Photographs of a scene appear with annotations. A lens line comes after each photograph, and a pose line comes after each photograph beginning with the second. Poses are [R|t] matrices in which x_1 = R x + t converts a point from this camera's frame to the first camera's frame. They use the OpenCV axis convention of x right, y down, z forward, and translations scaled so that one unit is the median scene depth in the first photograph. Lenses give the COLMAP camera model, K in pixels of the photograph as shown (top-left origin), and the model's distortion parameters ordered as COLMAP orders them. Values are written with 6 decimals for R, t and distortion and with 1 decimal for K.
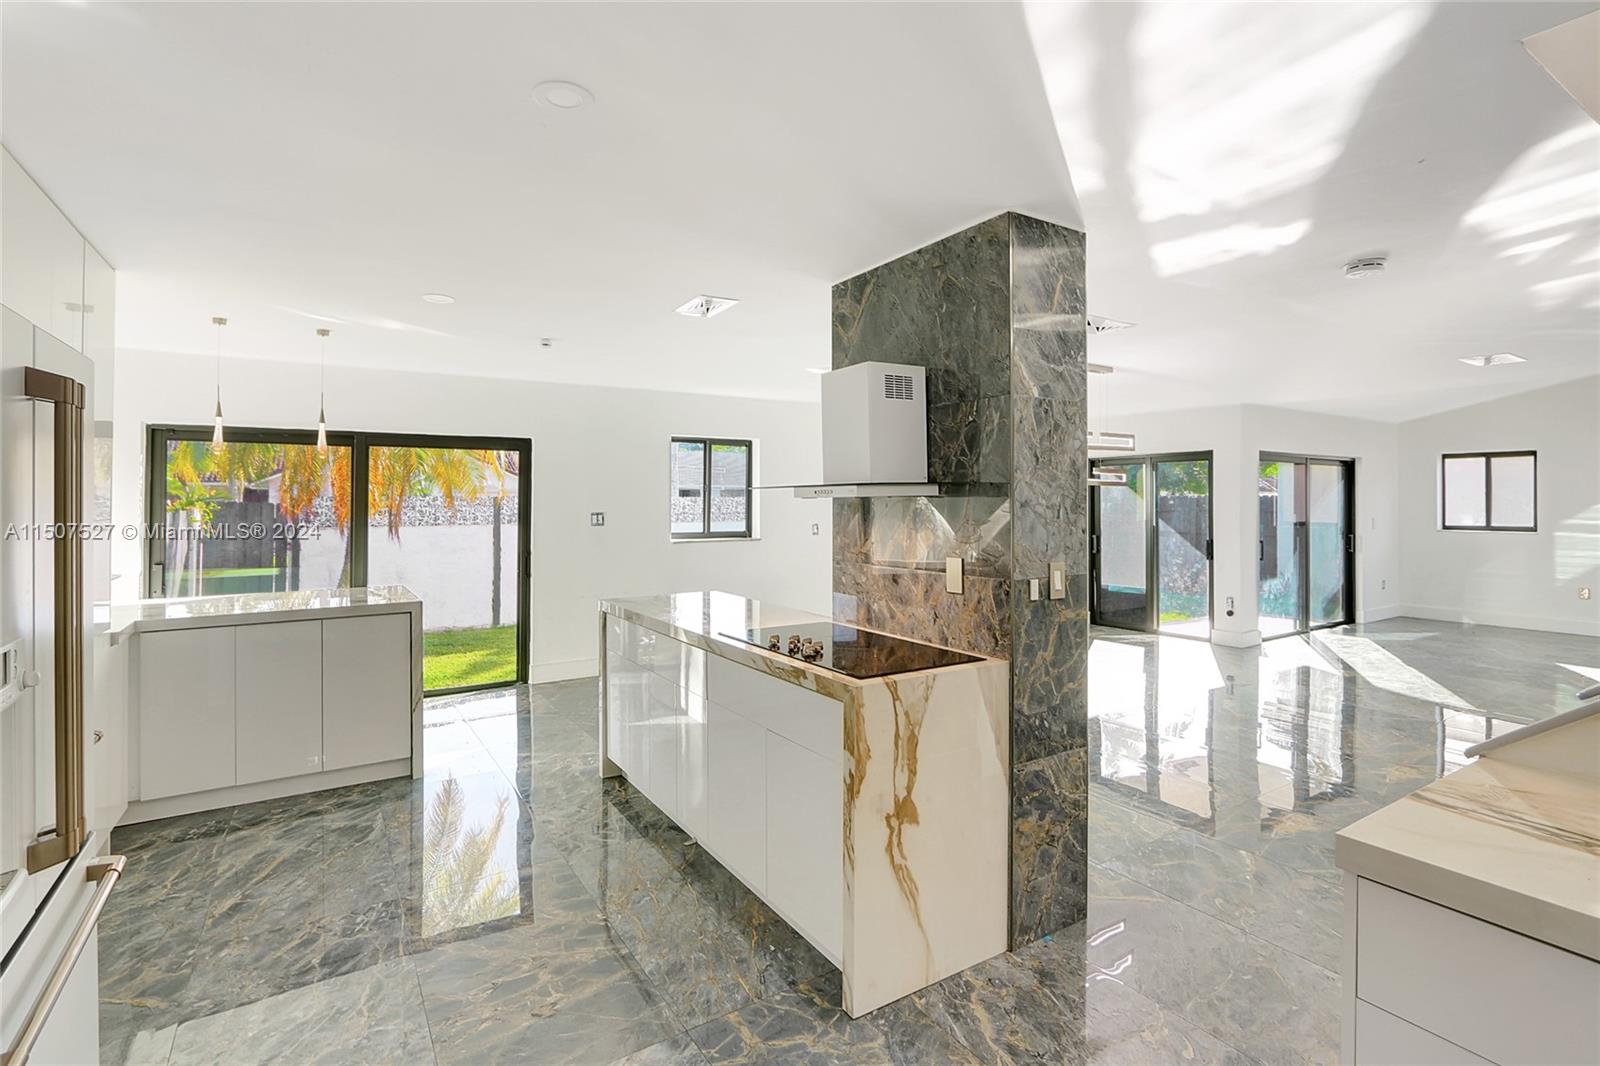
lens RADIAL K [[752.9, 0, 777.6], [0, 752.9, 496.1], [0, 0, 1]] dist [-0.018757, 0.000159]
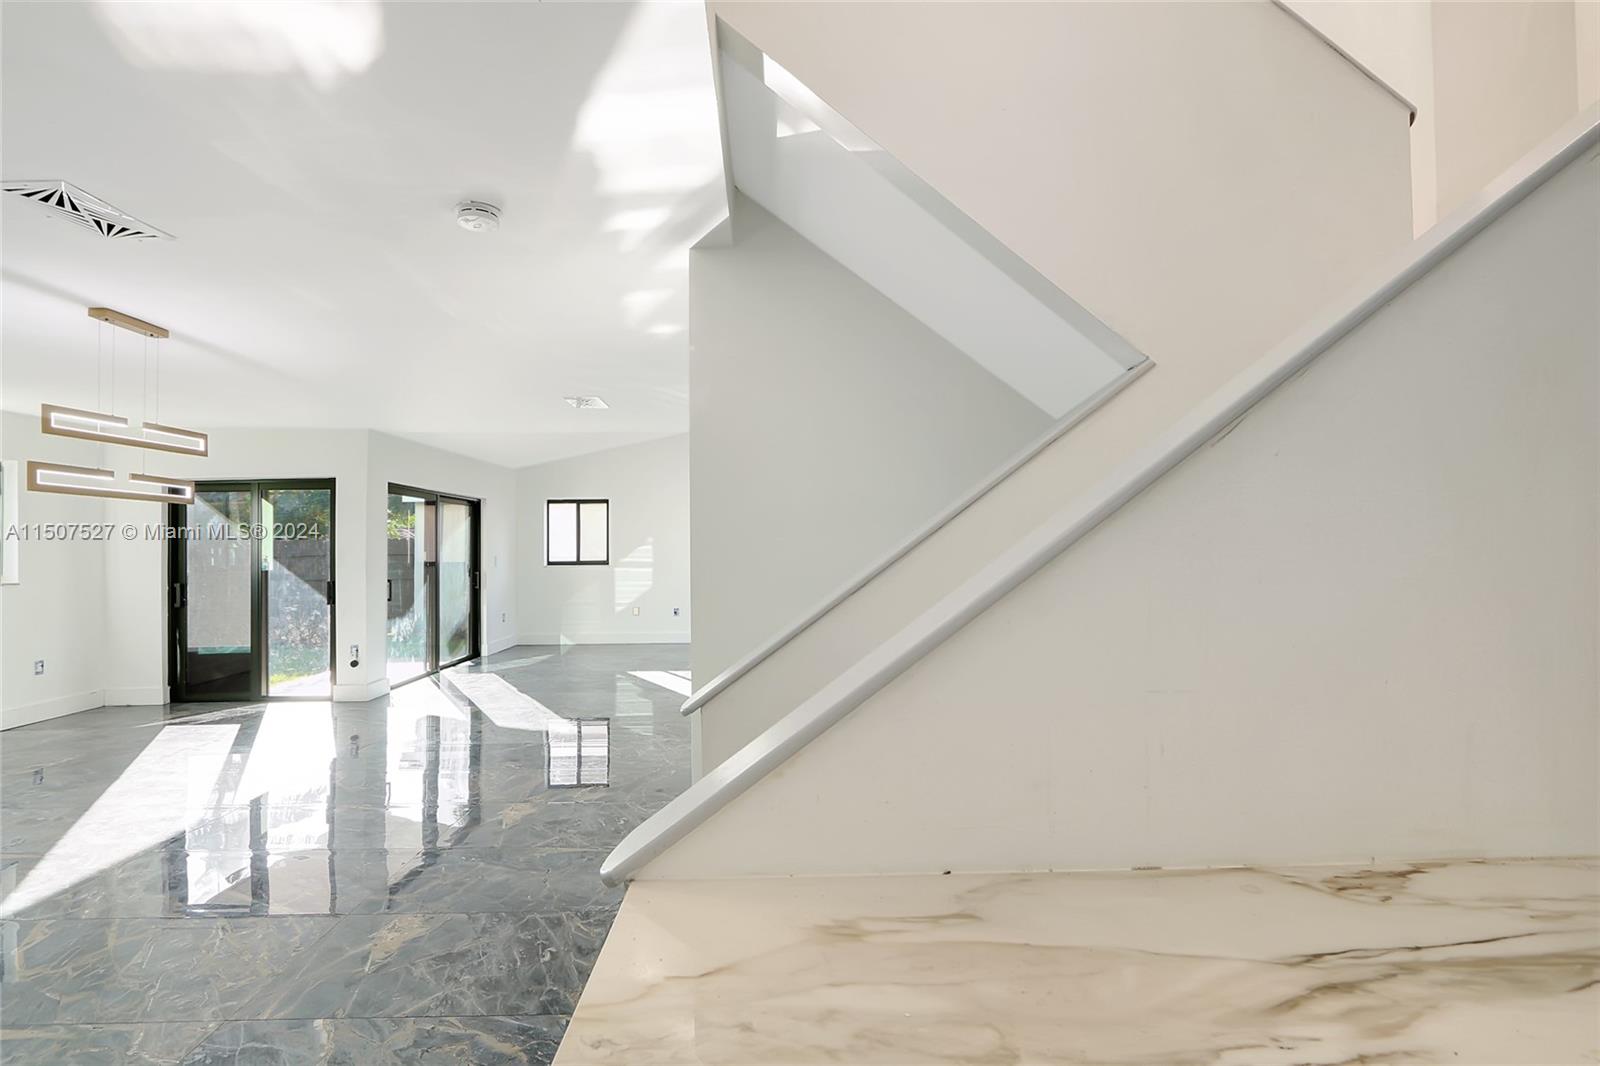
lens RADIAL K [[750.0, 0, 800.0], [0, 750.0, 533.0], [0, 0, 1]] dist [-0.018538, 0.000539]
pose [[0.490808, 0.011041, 0.871198, 0.094541], [0.004992, 0.999868, -0.015484, 0.018760], [-0.871253, 0.011949, 0.490688, 0.108357]]
